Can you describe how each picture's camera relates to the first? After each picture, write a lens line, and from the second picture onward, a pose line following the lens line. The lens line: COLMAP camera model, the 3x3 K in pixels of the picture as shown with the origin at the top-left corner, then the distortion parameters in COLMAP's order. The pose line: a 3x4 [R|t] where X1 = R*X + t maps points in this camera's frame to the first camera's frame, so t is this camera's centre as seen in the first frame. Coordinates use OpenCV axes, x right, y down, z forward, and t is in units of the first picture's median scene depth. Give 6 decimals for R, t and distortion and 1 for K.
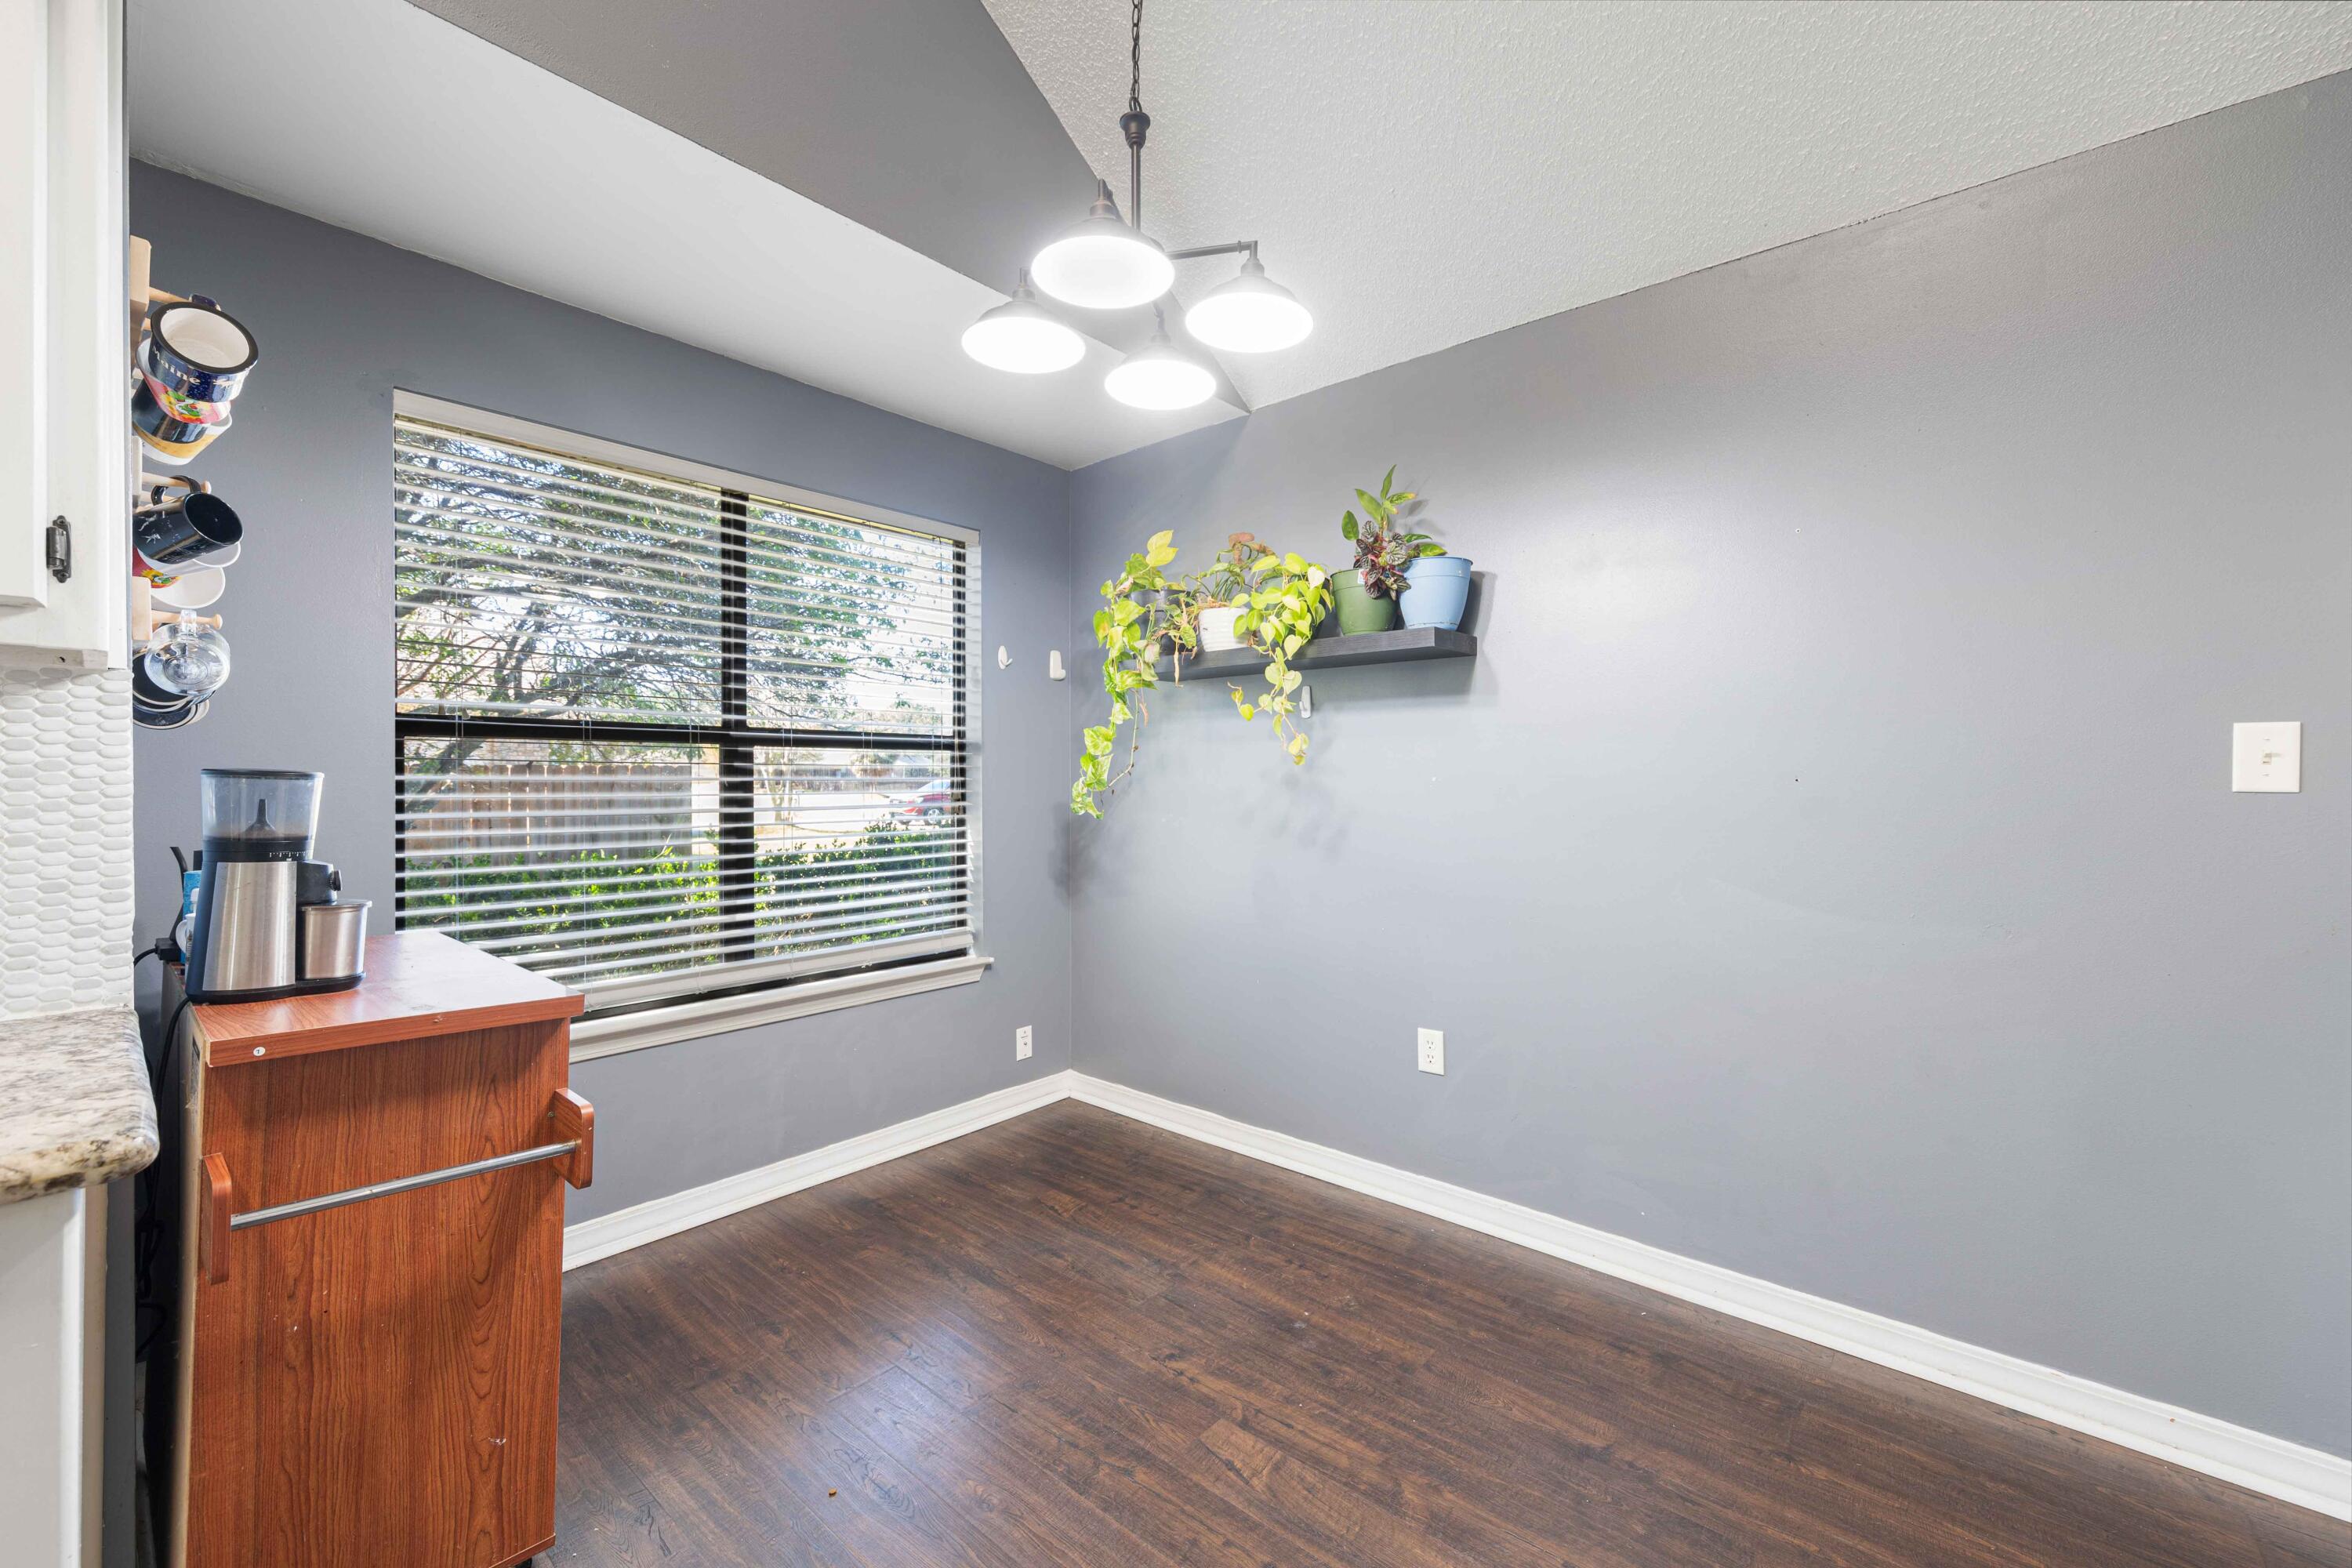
lens RADIAL K [[945.4, 0, 1177.8], [0, 945.4, 786.7], [0, 0, 1]] dist [-0.000278, 0.000022]
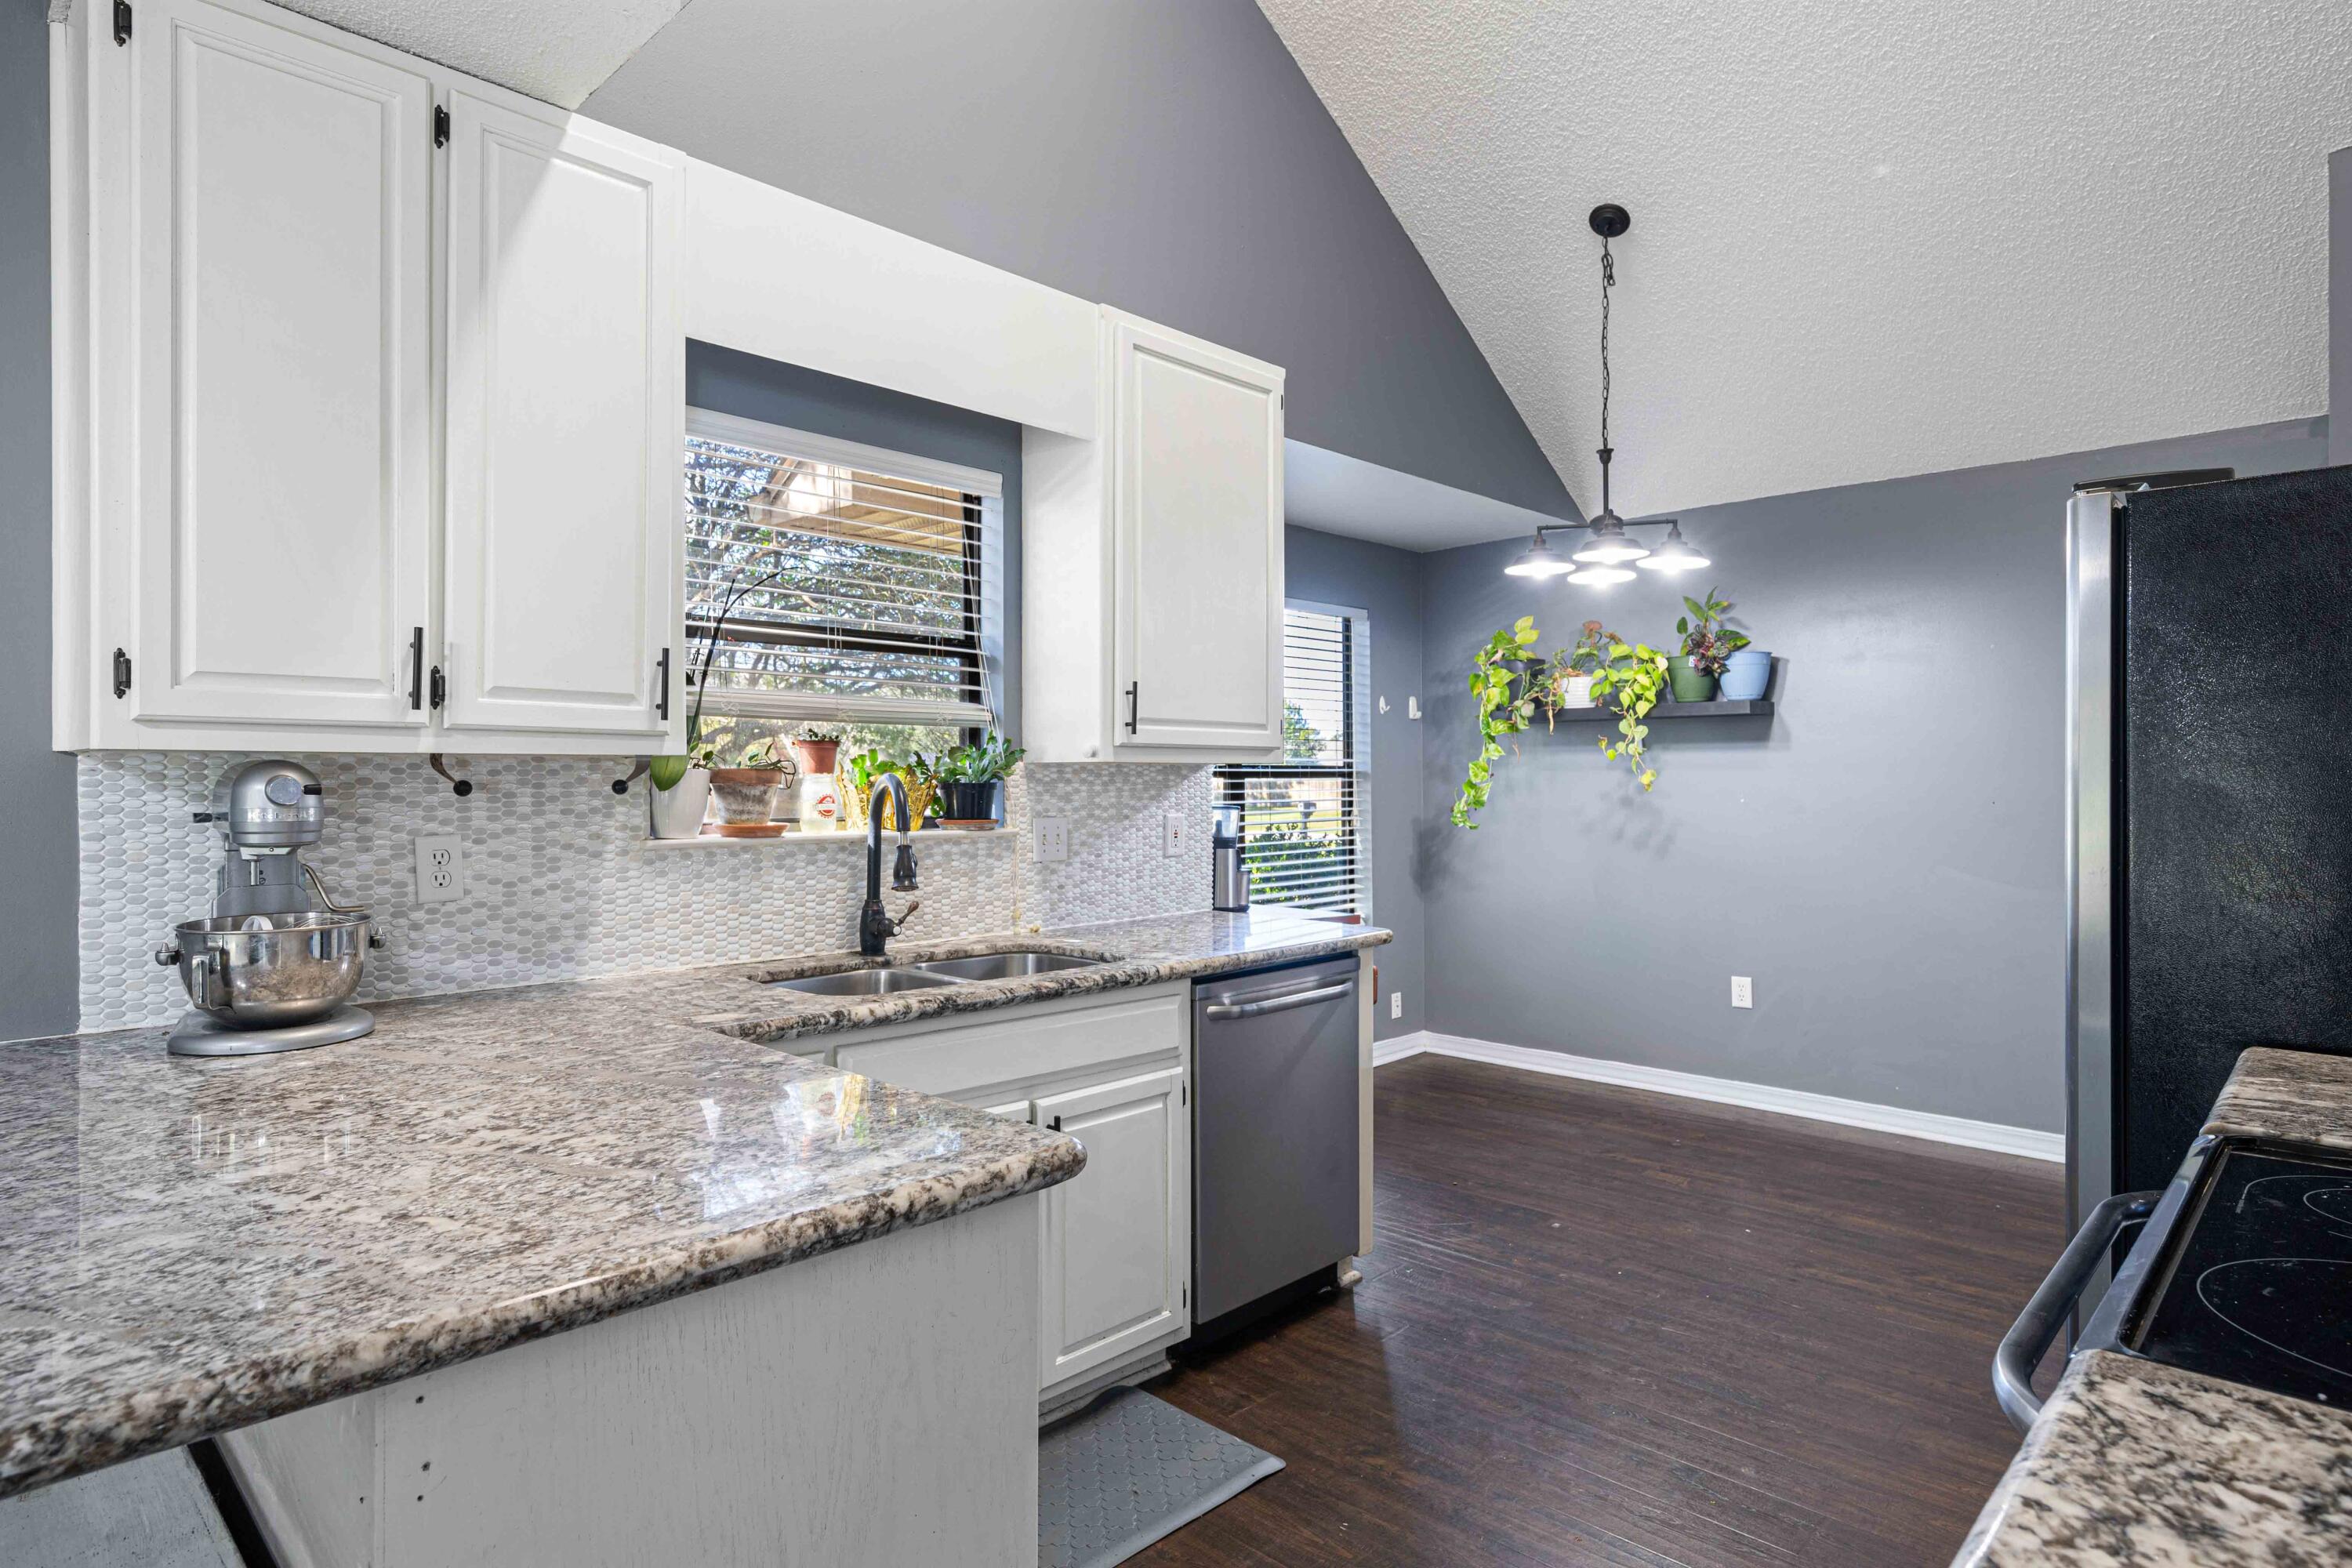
lens RADIAL K [[1266.8, 0, 1173.3], [0, 1266.8, 779.3], [0, 0, 1]] dist [0.001325, -0.000233]
pose [[0.997997, -0.006188, -0.062952, -0.461517], [0.005535, 0.999929, -0.010540, -0.023913], [0.063012, 0.010171, 0.997961, -0.953034]]
